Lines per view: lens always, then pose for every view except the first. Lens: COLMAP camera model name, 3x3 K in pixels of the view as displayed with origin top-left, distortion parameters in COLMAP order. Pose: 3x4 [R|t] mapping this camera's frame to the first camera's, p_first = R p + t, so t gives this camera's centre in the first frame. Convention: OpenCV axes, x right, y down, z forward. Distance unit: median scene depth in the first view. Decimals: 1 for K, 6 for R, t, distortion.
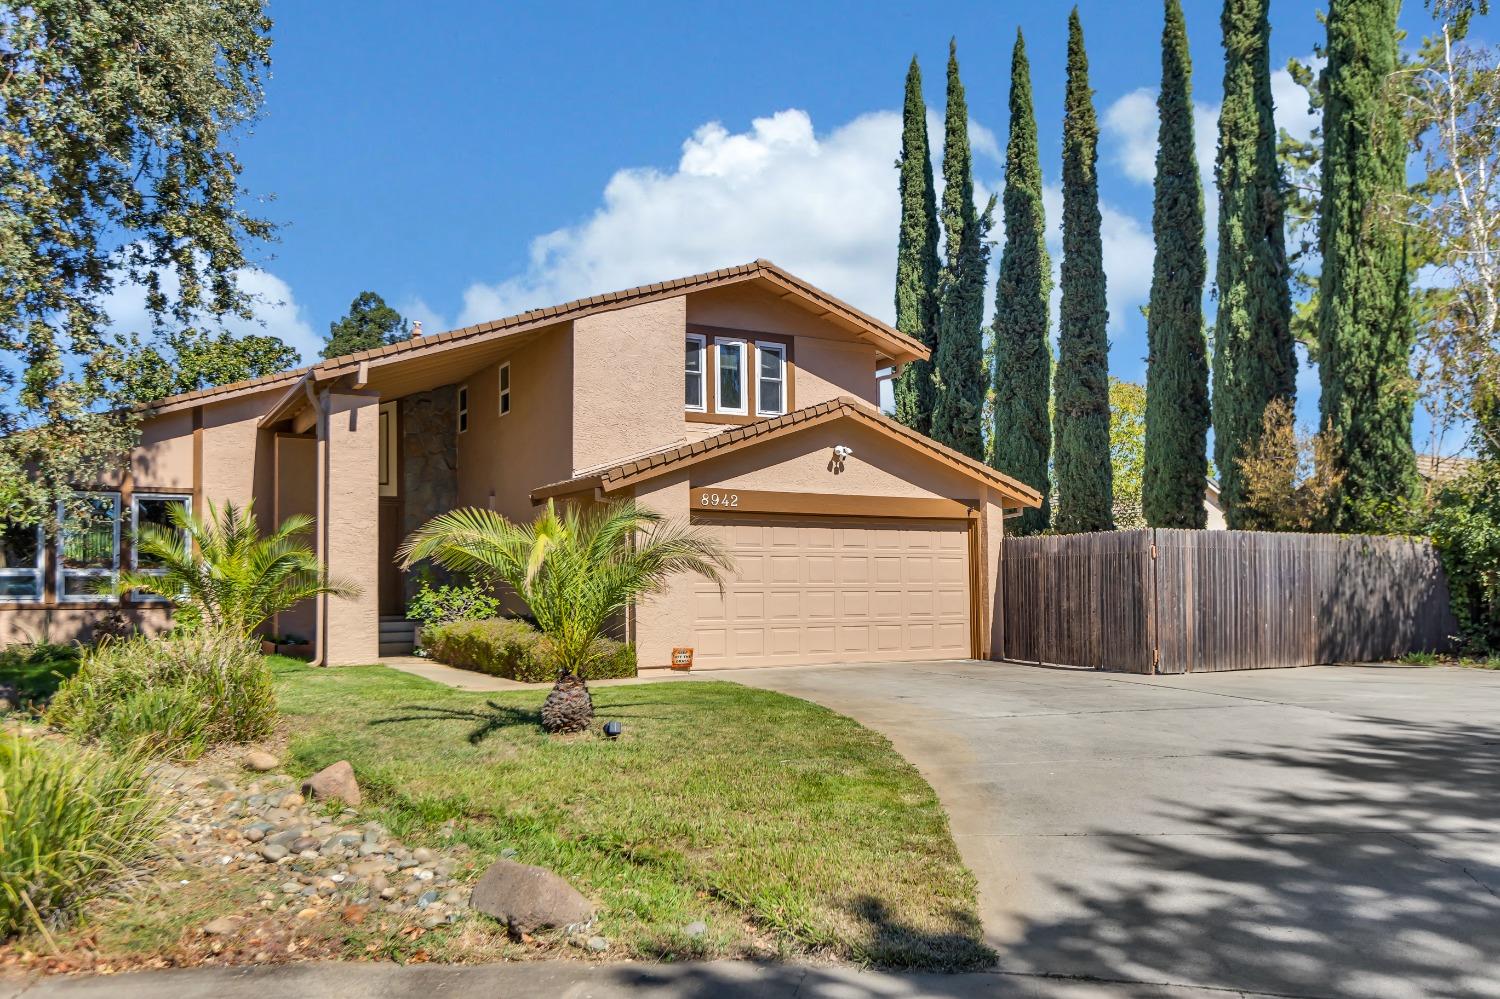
lens RADIAL K [[1183.2, 0, 774.9], [0, 1183.2, 556.9], [0, 0, 1]] dist [0.004897, -0.005843]
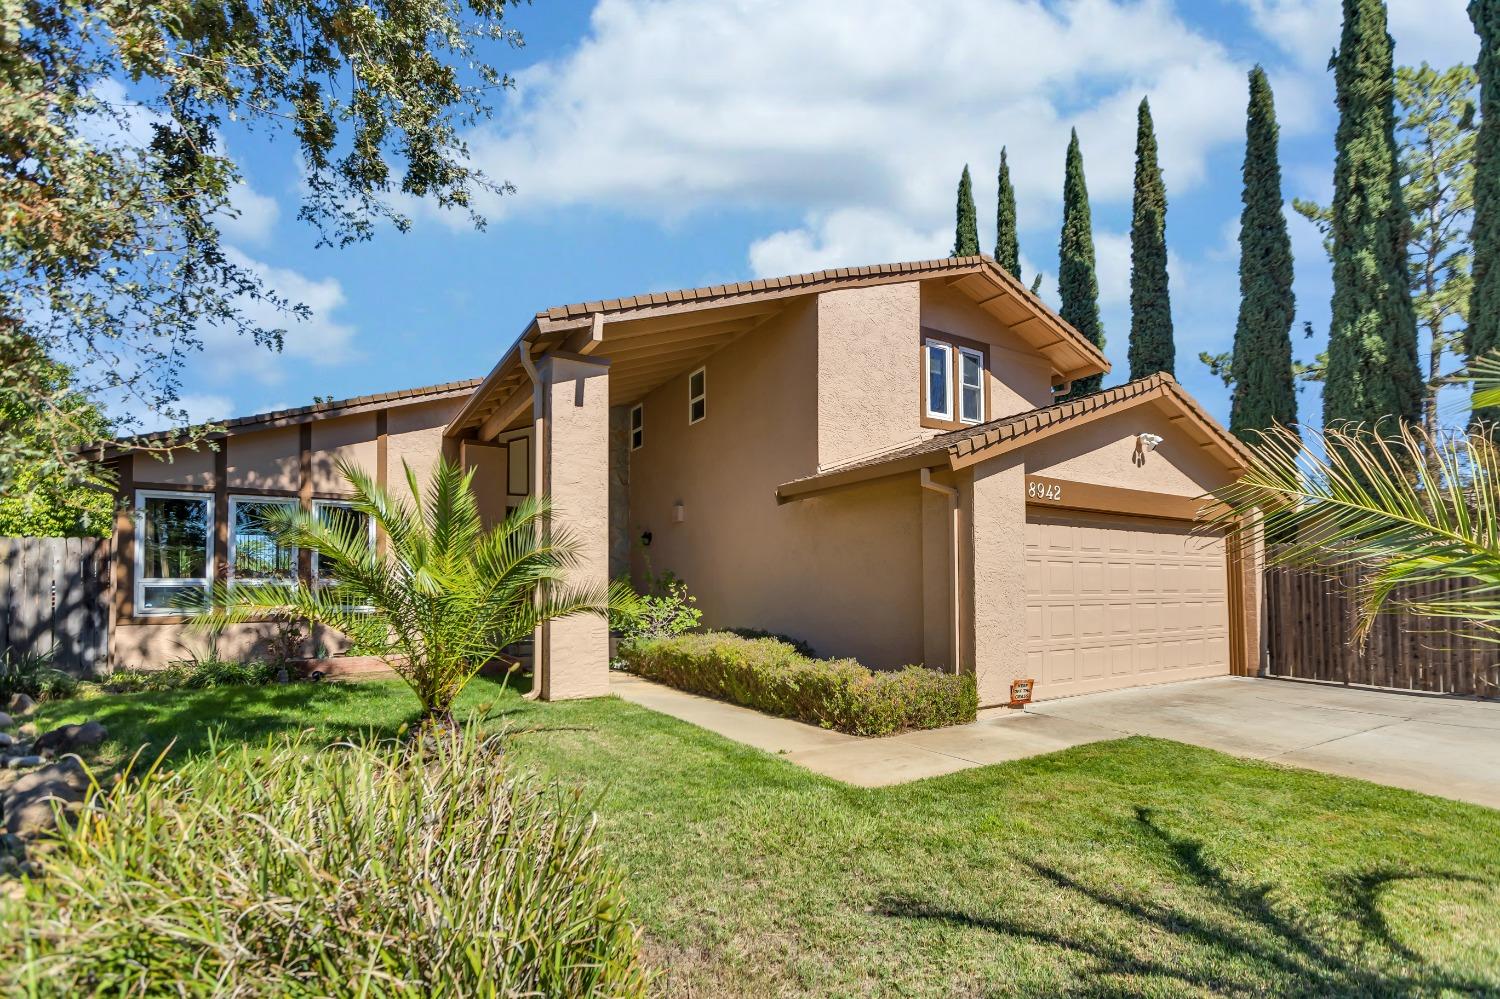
lens RADIAL K [[706.2, 0, 750.5], [0, 706.2, 575.1], [0, 0, 1]] dist [0.000260, 0.000270]
pose [[0.999528, 0.000003, 0.030718, -0.211355], [-0.000080, 0.999997, 0.002498, 0.006025], [-0.030718, -0.002499, 0.999525, 0.428258]]
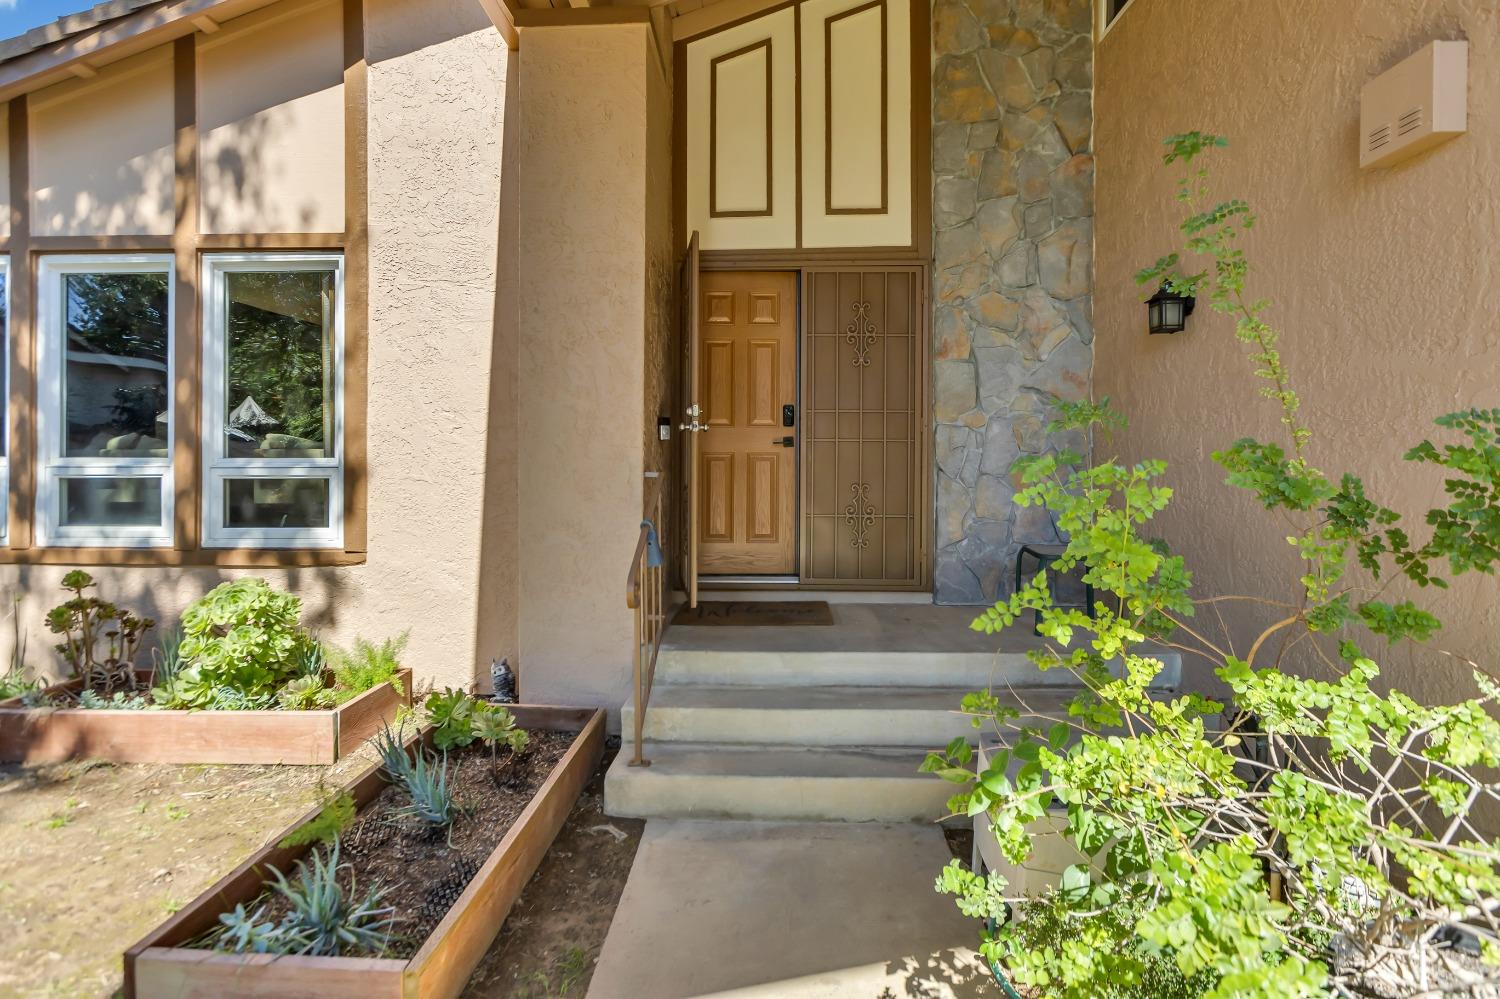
lens RADIAL K [[742.1, 0, 746.3], [0, 742.1, 457.6], [0, 0, 1]] dist [-0.002217, -0.000569]
pose [[0.843626, 0.014837, -0.536725, -0.278706], [0.003062, 0.999469, 0.032442, 0.003320], [0.536922, -0.029012, 0.843133, 0.906689]]
